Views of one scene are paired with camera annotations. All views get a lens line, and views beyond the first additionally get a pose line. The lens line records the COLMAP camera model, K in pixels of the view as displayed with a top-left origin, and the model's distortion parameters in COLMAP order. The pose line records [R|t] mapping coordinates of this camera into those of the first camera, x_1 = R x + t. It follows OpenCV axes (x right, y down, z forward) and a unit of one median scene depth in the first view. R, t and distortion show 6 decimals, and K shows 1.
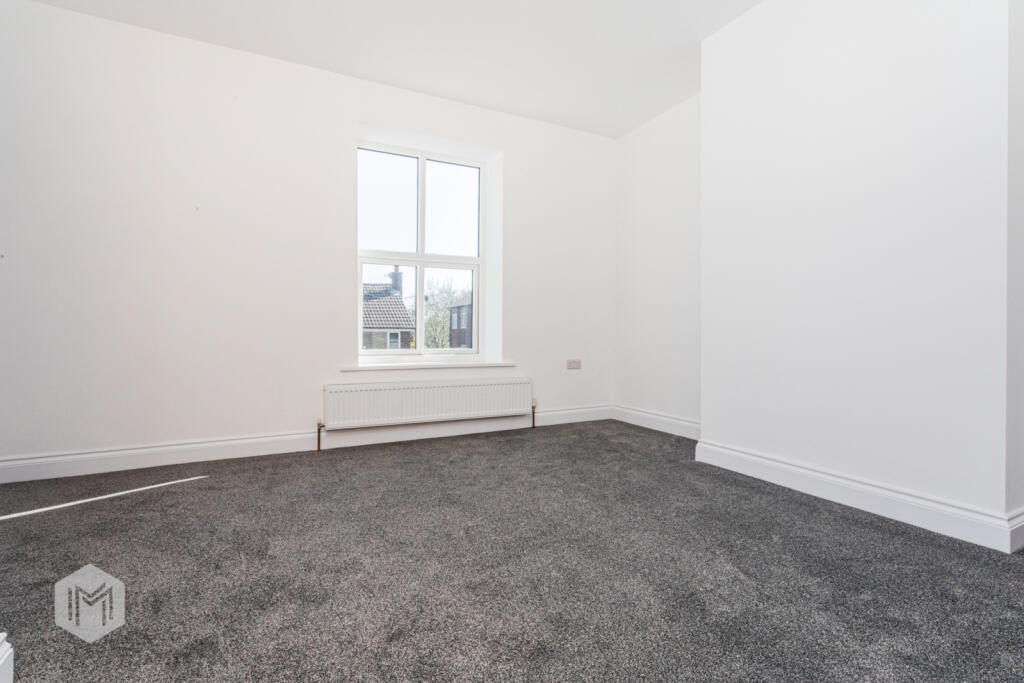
lens RADIAL K [[485.4, 0, 515.3], [0, 485.4, 337.4], [0, 0, 1]] dist [0.009875, -0.004266]
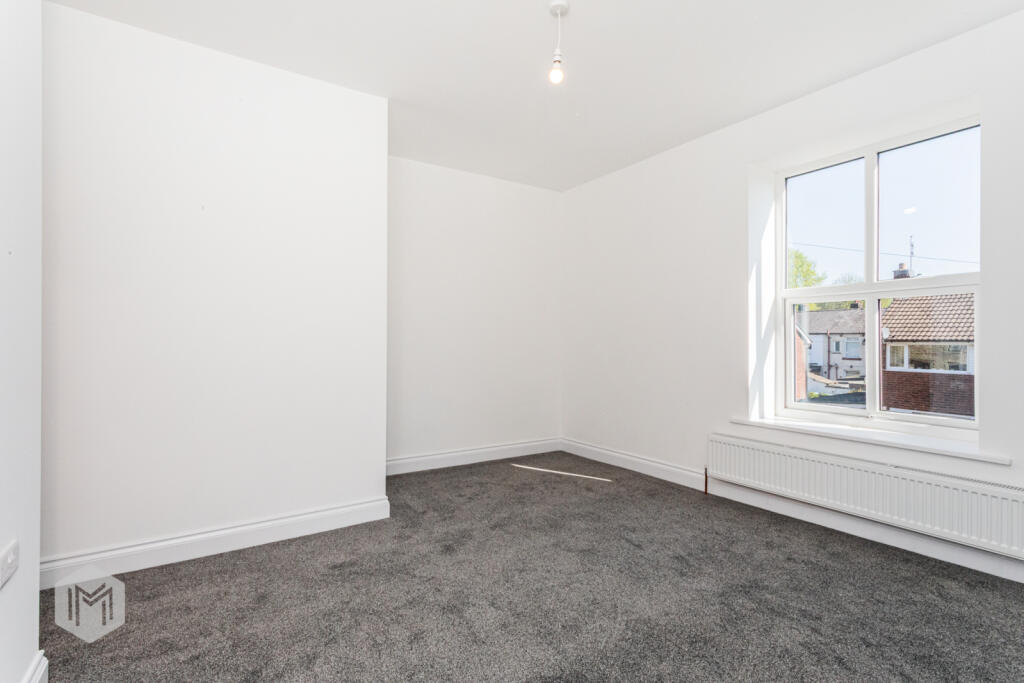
lens RADIAL K [[485.4, 0, 505.2], [0, 485.4, 339.4], [0, 0, 1]] dist [0.009875, -0.004266]
pose [[0.123498, 0.001892, -0.992343, 0.622667], [-0.003367, 0.999993, 0.001488, -0.108355], [0.992339, 0.003158, 0.123503, 0.449989]]
